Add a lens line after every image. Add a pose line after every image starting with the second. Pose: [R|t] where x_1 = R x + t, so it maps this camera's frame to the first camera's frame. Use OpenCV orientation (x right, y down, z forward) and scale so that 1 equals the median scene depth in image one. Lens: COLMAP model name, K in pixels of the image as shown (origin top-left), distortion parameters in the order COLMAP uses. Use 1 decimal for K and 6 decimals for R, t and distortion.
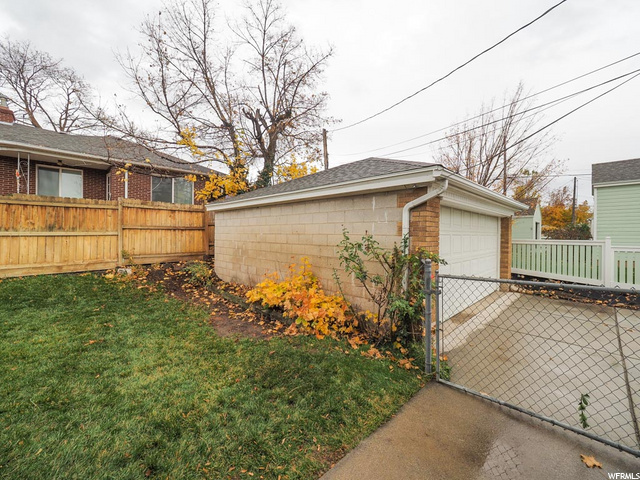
lens RADIAL K [[267.7, 0, 320.0], [0, 267.7, 240.0], [0, 0, 1]] dist [0.001265, 0.000121]
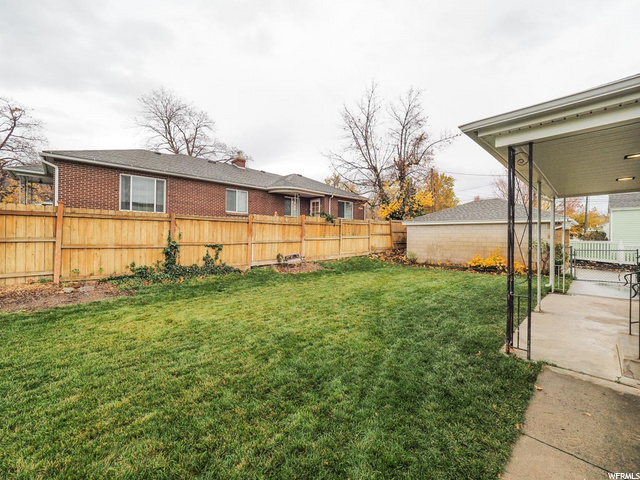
lens RADIAL K [[267.7, 0, 320.0], [0, 267.7, 240.0], [0, 0, 1]] dist [0.001265, 0.000121]
pose [[0.999994, 0.002257, 0.002468, -1.115441], [-0.002238, 0.999969, -0.007610, 0.011552], [-0.002485, 0.007605, 0.999968, -0.948029]]
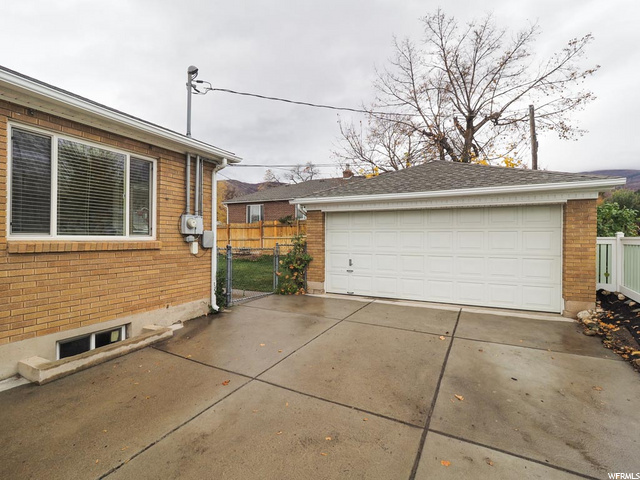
lens RADIAL K [[304.3, 0, 320.0], [0, 304.3, 240.0], [0, 0, 1]] dist [0.035118, 0.000341]
pose [[0.355047, -0.001078, -0.934848, 1.160162], [-0.022870, 0.999690, -0.009839, 0.025346], [0.934569, 0.024874, 0.354912, 0.141270]]
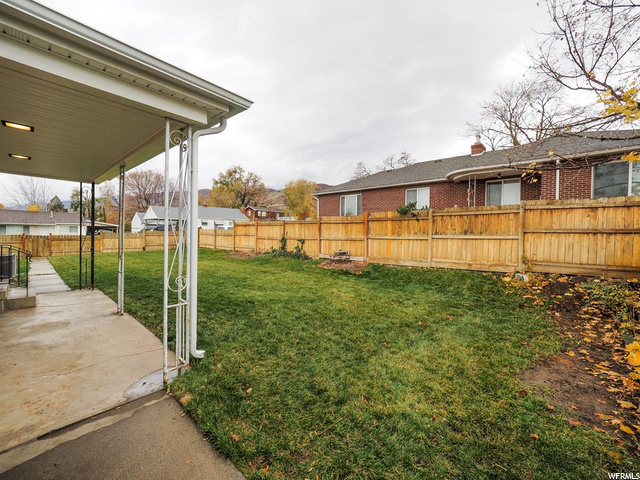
lens RADIAL K [[267.7, 0, 320.0], [0, 267.7, 240.0], [0, 0, 1]] dist [0.001265, 0.000121]
pose [[0.081857, 0.018633, -0.996470, 0.159967], [-0.036951, 0.999195, 0.015649, -0.003858], [0.995959, 0.035540, 0.082479, 0.198430]]
